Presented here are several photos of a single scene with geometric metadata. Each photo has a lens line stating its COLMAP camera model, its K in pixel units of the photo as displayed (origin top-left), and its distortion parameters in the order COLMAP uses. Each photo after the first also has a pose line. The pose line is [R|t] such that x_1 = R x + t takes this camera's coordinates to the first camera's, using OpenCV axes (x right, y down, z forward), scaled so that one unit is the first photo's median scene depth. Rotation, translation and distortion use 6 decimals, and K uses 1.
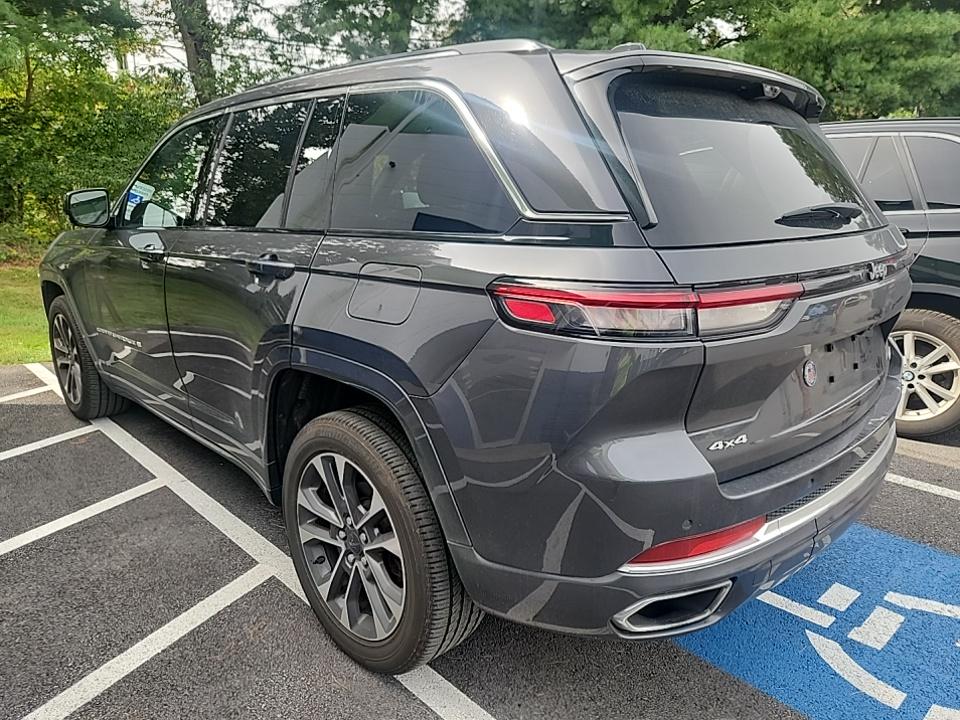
lens RADIAL K [[654.1, 0, 480.0], [0, 654.1, 360.0], [0, 0, 1]] dist [0.001905, 0.000503]
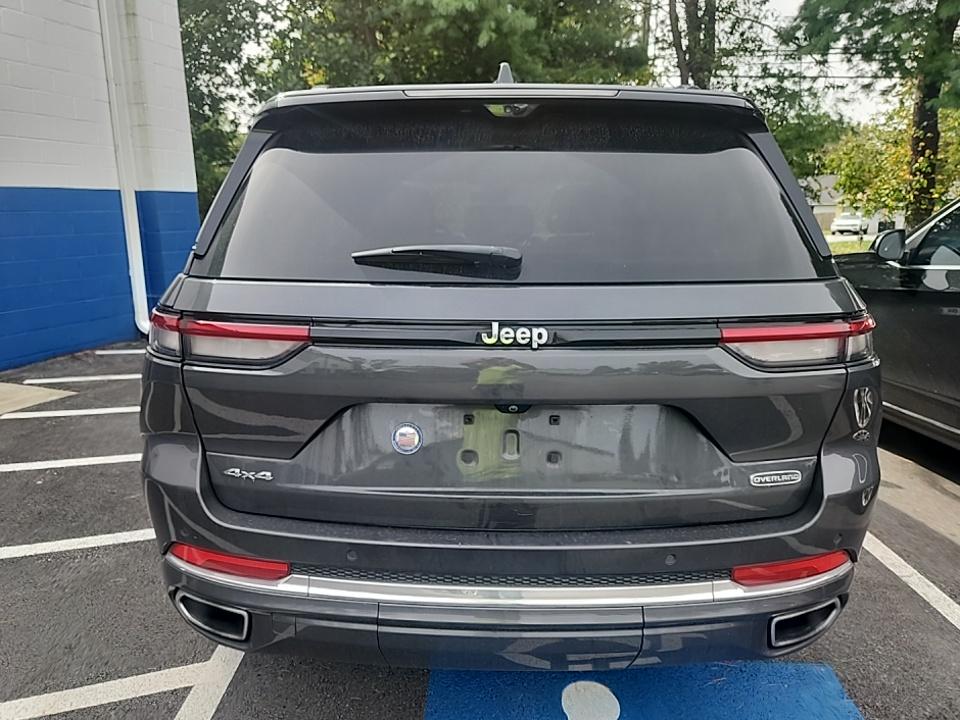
lens RADIAL K [[654.1, 0, 480.0], [0, 654.1, 360.0], [0, 0, 1]] dist [0.001905, 0.000503]
pose [[0.707822, 0.160342, -0.687952, 1.253840], [-0.177052, 0.983080, 0.046962, -0.151333], [0.683842, 0.088563, 0.724235, 0.477154]]
